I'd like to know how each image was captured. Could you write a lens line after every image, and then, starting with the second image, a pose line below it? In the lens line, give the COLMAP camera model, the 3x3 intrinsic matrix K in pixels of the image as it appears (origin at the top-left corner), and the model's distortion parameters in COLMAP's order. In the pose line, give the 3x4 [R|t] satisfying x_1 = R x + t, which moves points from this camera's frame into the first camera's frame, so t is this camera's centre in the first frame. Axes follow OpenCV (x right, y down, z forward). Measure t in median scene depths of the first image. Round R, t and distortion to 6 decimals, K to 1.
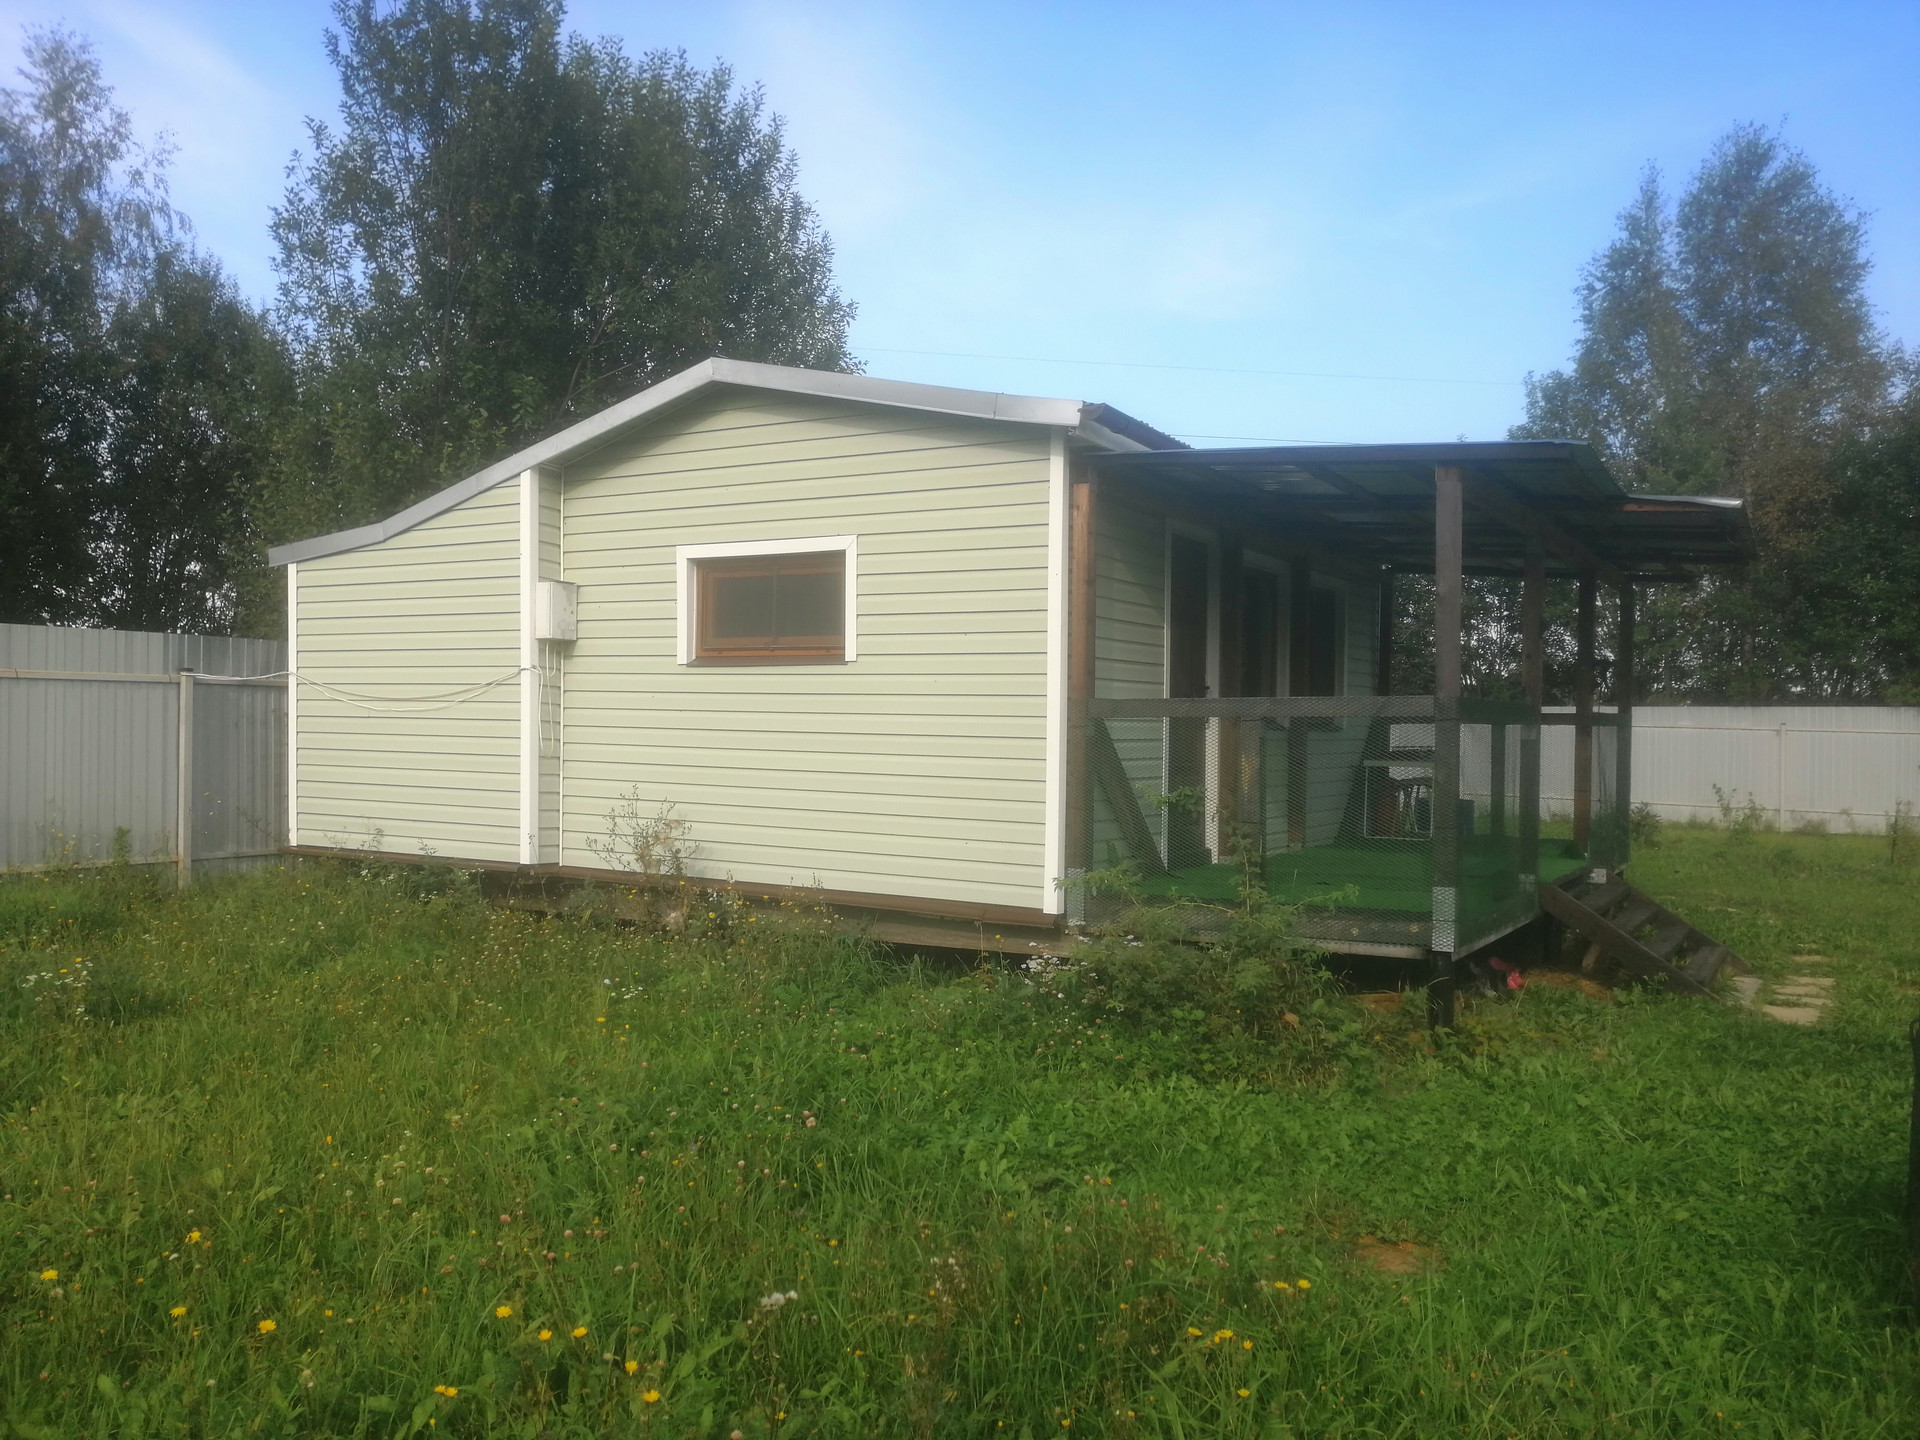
lens RADIAL K [[1509.6, 0, 960.0], [0, 1509.6, 720.0], [0, 0, 1]] dist [-0.009311, -0.000589]
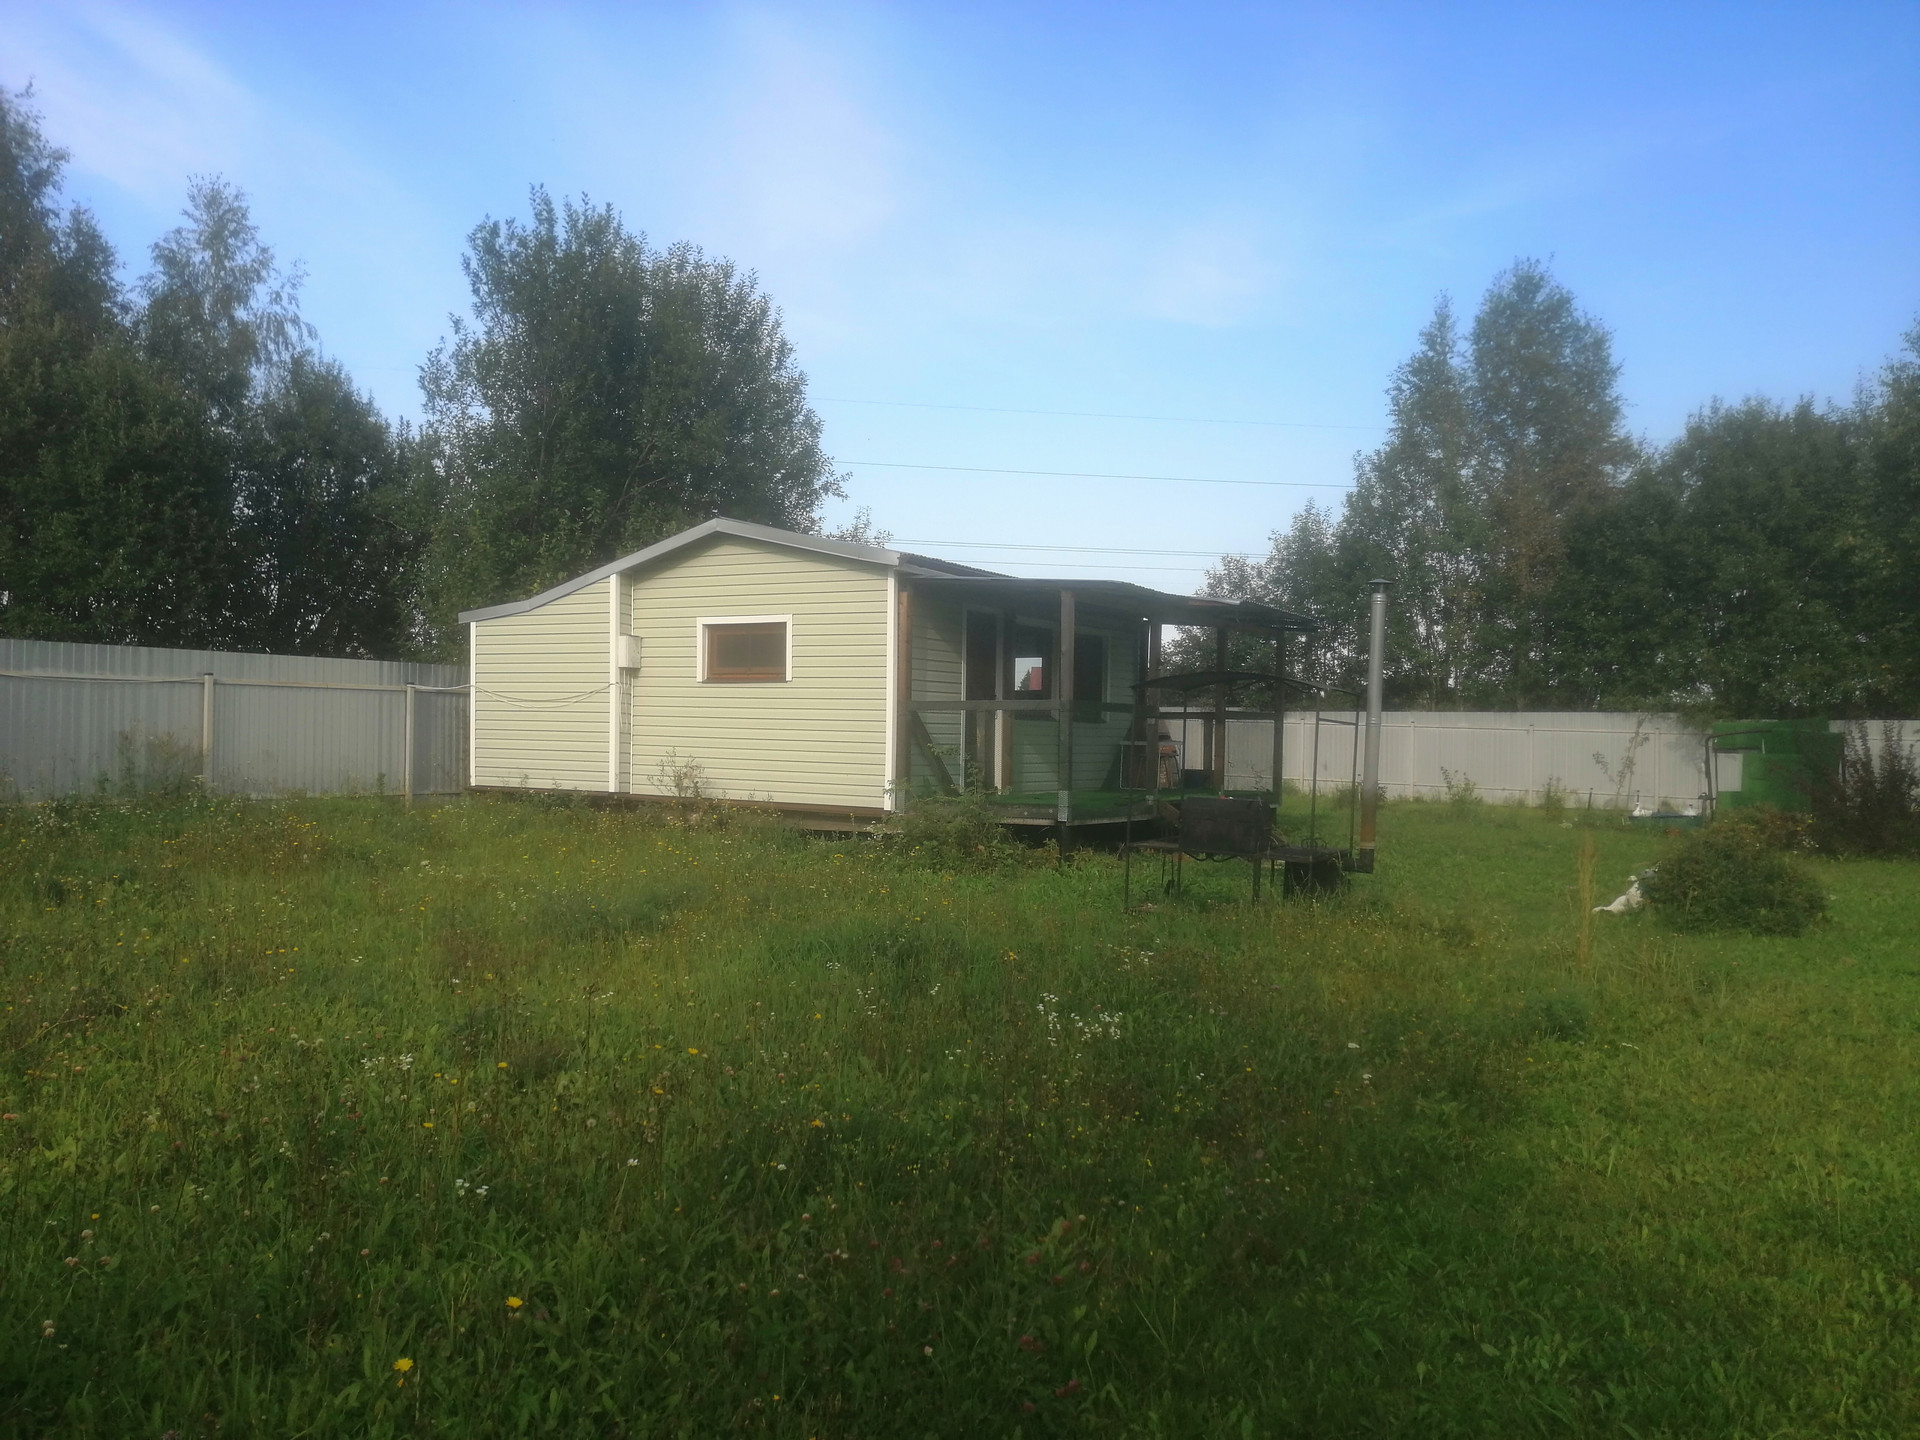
lens RADIAL K [[1504.7, 0, 960.0], [0, 1504.7, 720.0], [0, 0, 1]] dist [0.010589, -0.116125]
pose [[0.999966, 0.002915, -0.007700, 0.126394], [-0.002961, 0.999978, -0.005895, 0.016625], [0.007682, 0.005918, 0.999953, -0.712279]]
